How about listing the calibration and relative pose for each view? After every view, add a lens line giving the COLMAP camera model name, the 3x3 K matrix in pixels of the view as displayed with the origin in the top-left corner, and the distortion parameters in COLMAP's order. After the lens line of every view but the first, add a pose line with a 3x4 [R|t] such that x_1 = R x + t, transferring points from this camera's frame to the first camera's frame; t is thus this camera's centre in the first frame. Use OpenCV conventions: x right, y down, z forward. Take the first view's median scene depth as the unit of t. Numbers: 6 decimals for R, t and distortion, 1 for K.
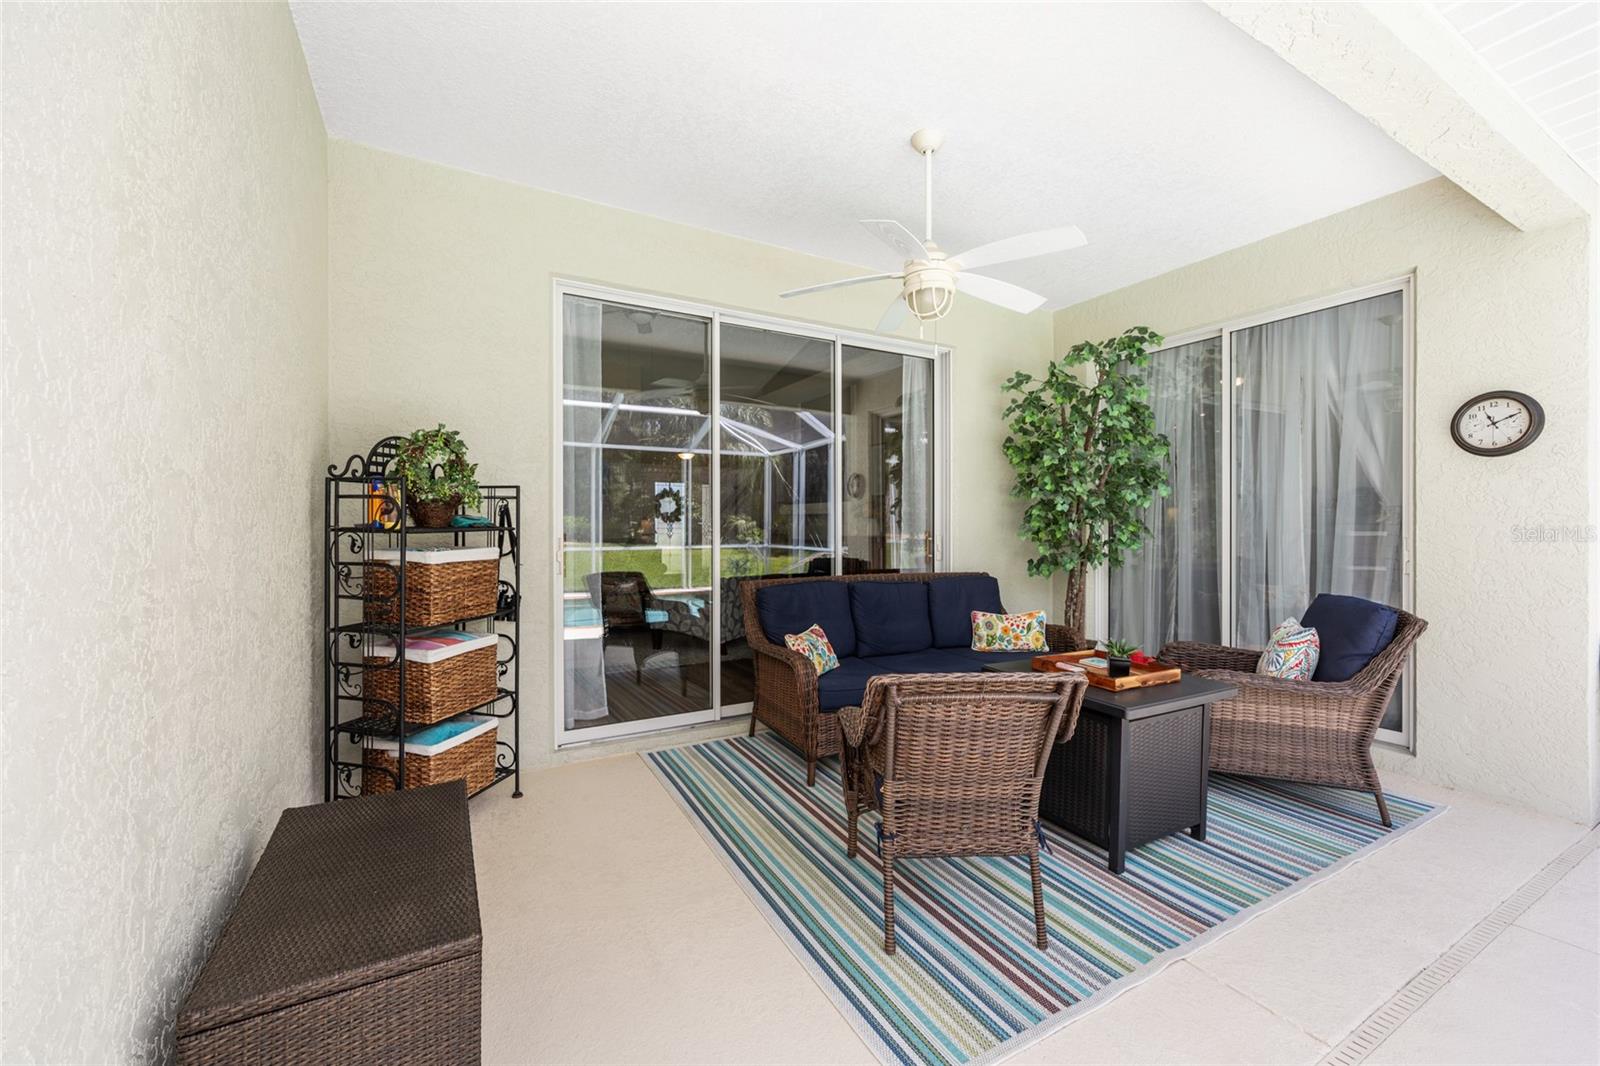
lens RADIAL K [[638.7, 0, 806.6], [0, 638.7, 531.5], [0, 0, 1]] dist [-0.000928, -0.000984]
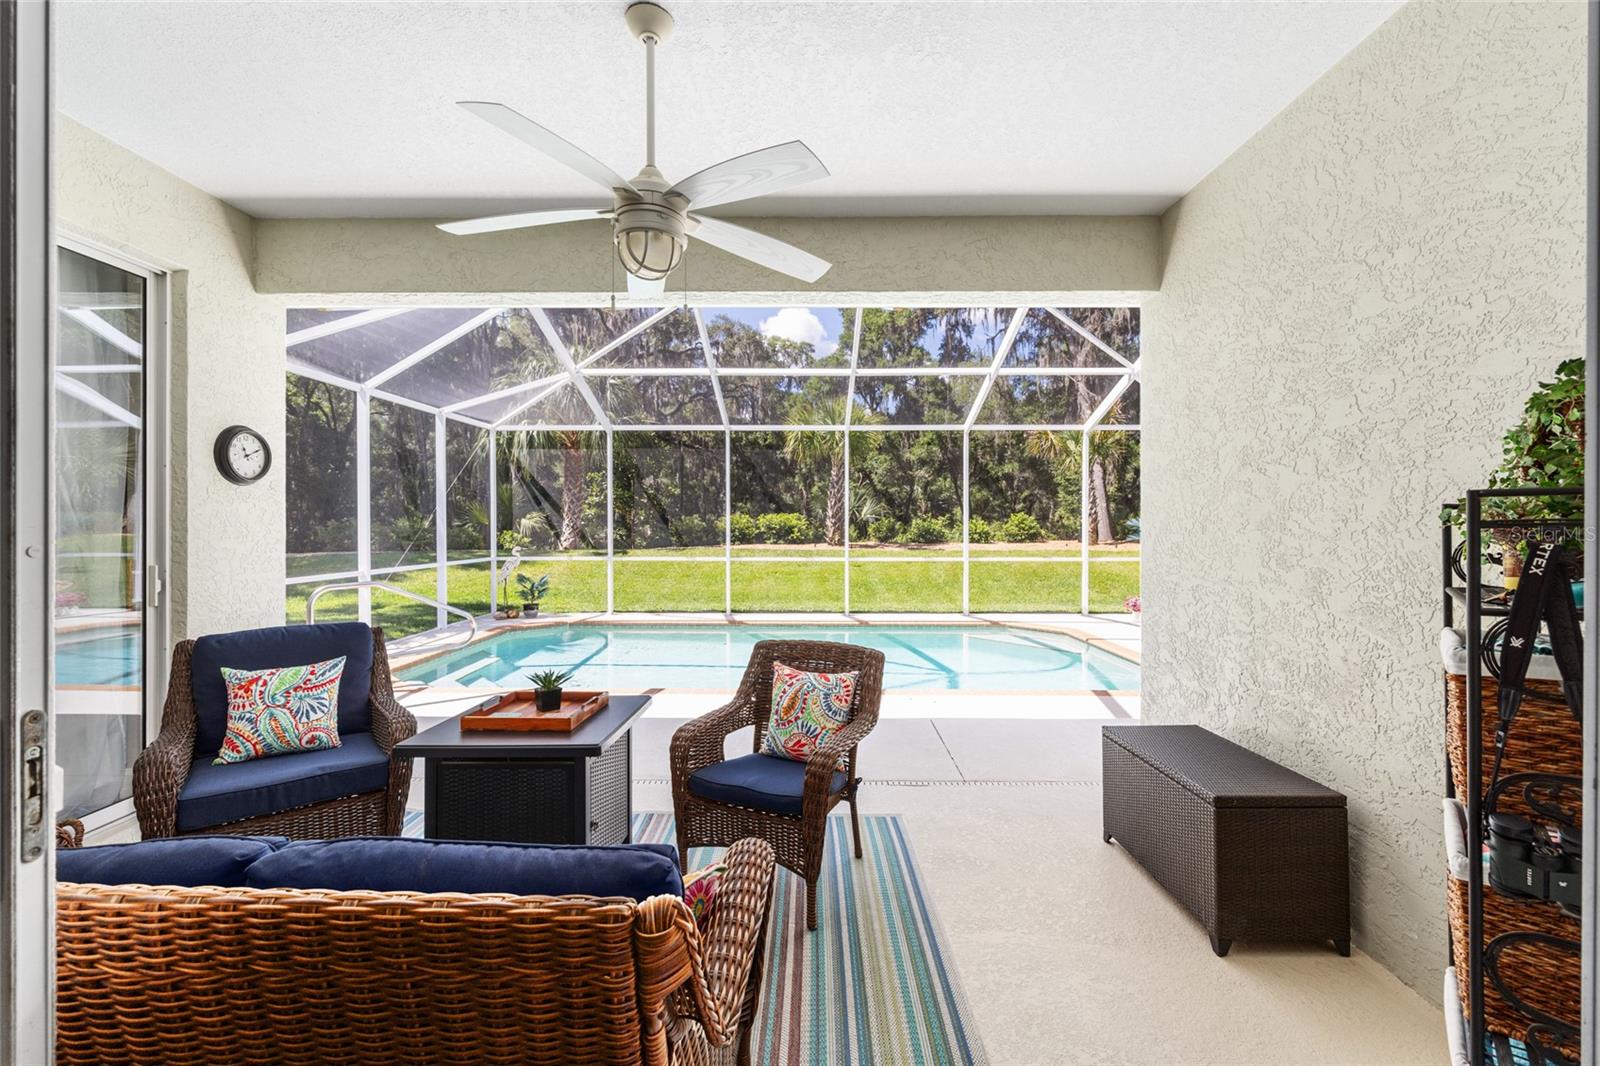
lens RADIAL K [[638.7, 0, 802.4], [0, 638.7, 529.4], [0, 0, 1]] dist [-0.000928, -0.000984]
pose [[-0.867548, -0.003547, 0.497340, -0.199640], [0.004188, 0.999887, 0.014436, -0.038632], [-0.497335, 0.014607, -0.867435, 1.032244]]
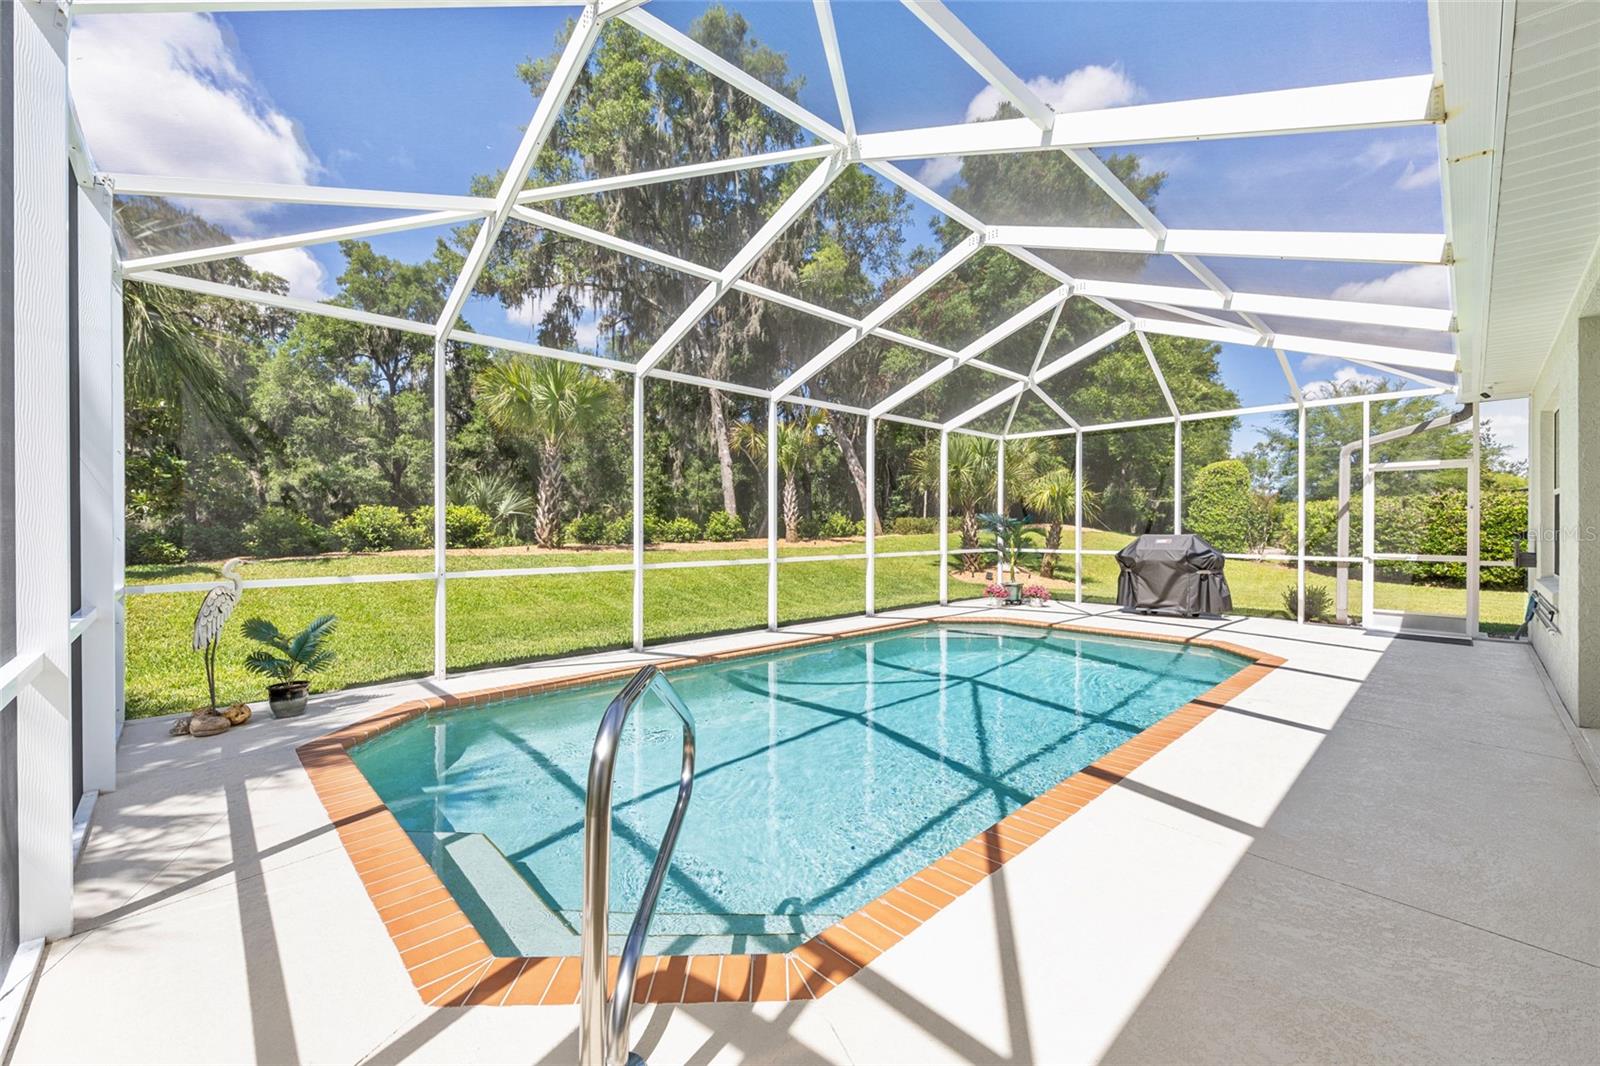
lens RADIAL K [[638.7, 0, 811.4], [0, 638.7, 531.9], [0, 0, 1]] dist [-0.000928, -0.000984]
pose [[-0.965857, 0.002231, -0.259066, 1.230741], [-0.000979, 0.999924, 0.012264, 0.003058], [0.259074, 0.012099, -0.965782, 0.745200]]
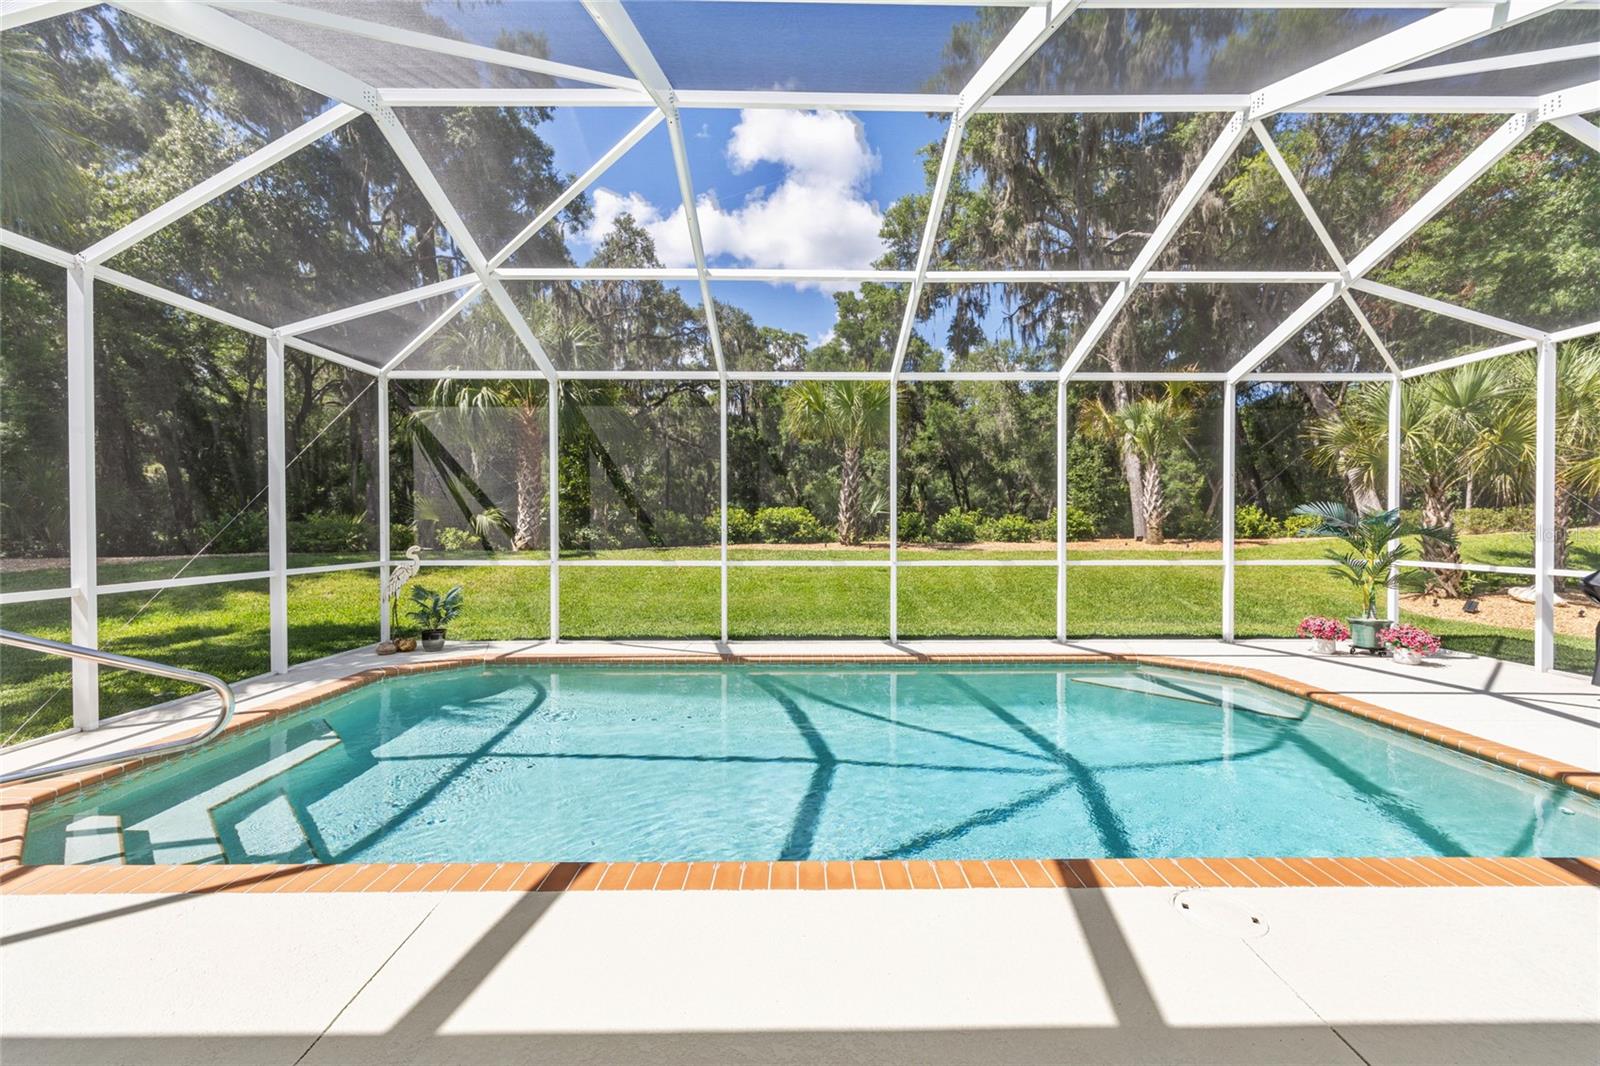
lens RADIAL K [[638.7, 0, 805.2], [0, 638.7, 528.7], [0, 0, 1]] dist [-0.000928, -0.000984]
pose [[-0.878998, -0.001226, 0.476825, 0.247248], [0.004768, 0.999924, 0.011360, -0.002933], [-0.476802, 0.012259, -0.878925, 0.463983]]
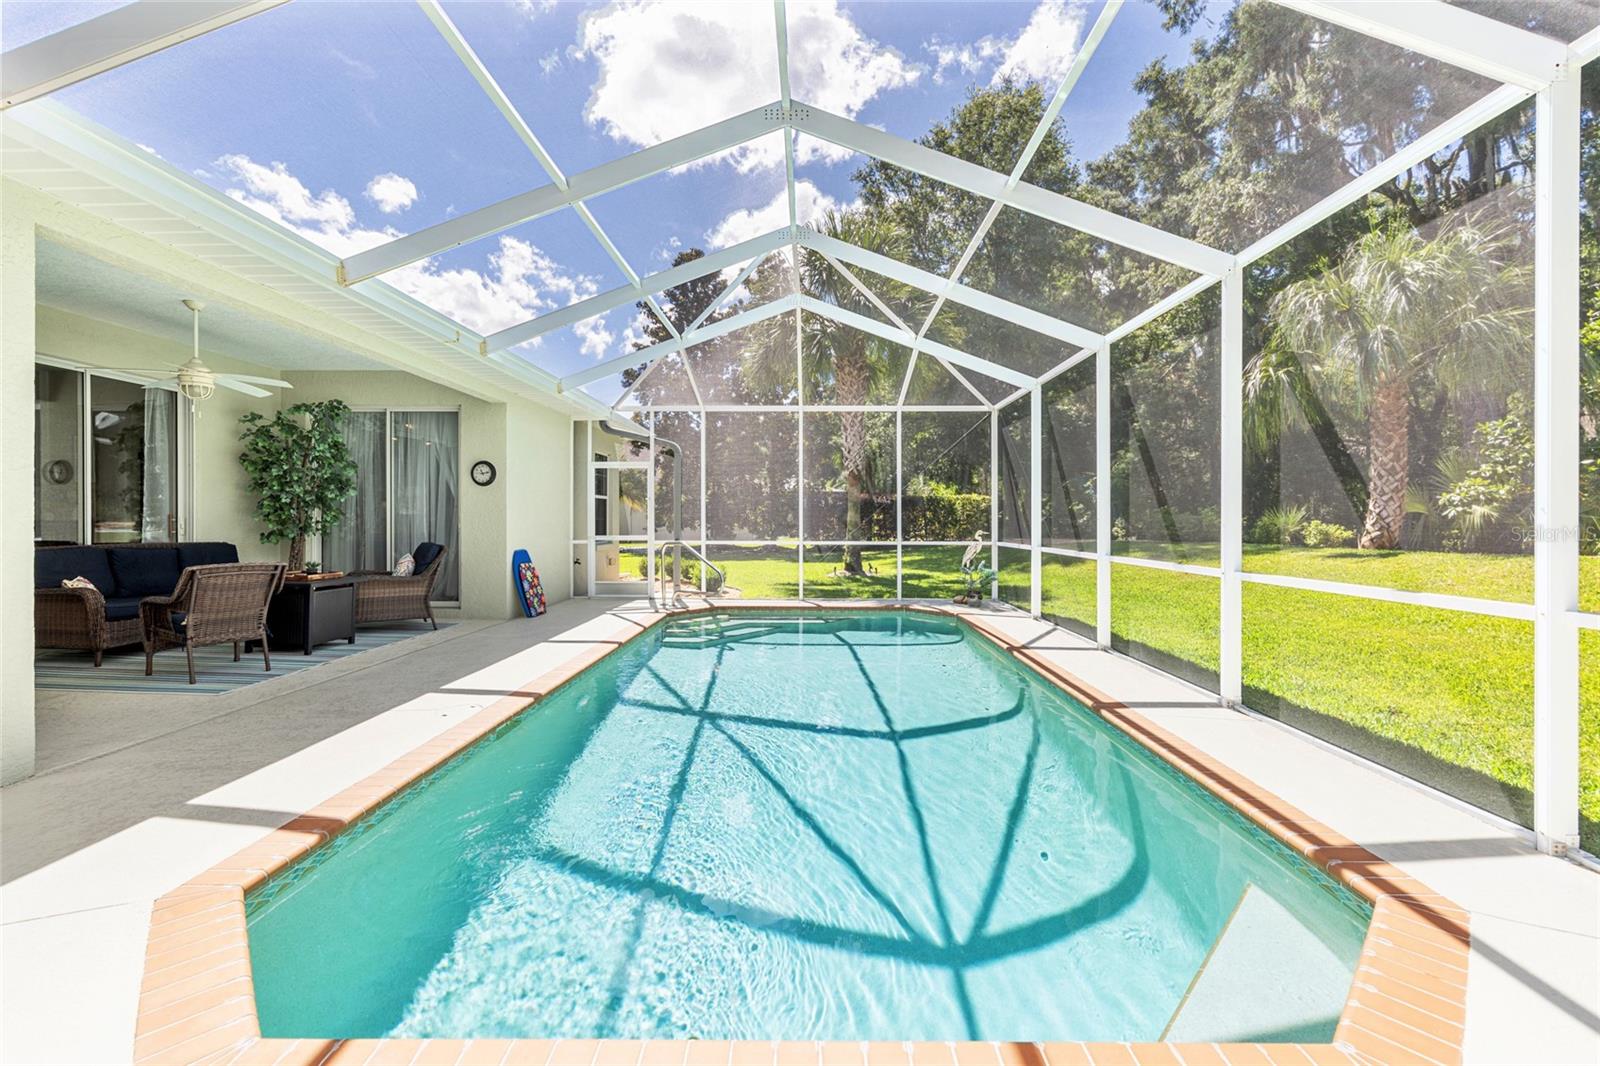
lens RADIAL K [[638.7, 0, 812.5], [0, 638.7, 520.5], [0, 0, 1]] dist [-0.000928, -0.000984]
pose [[0.496831, 0.000232, 0.867847, -0.367643], [0.002205, 0.999996, -0.001530, 0.021064], [-0.867845, 0.002673, 0.496829, -1.036531]]
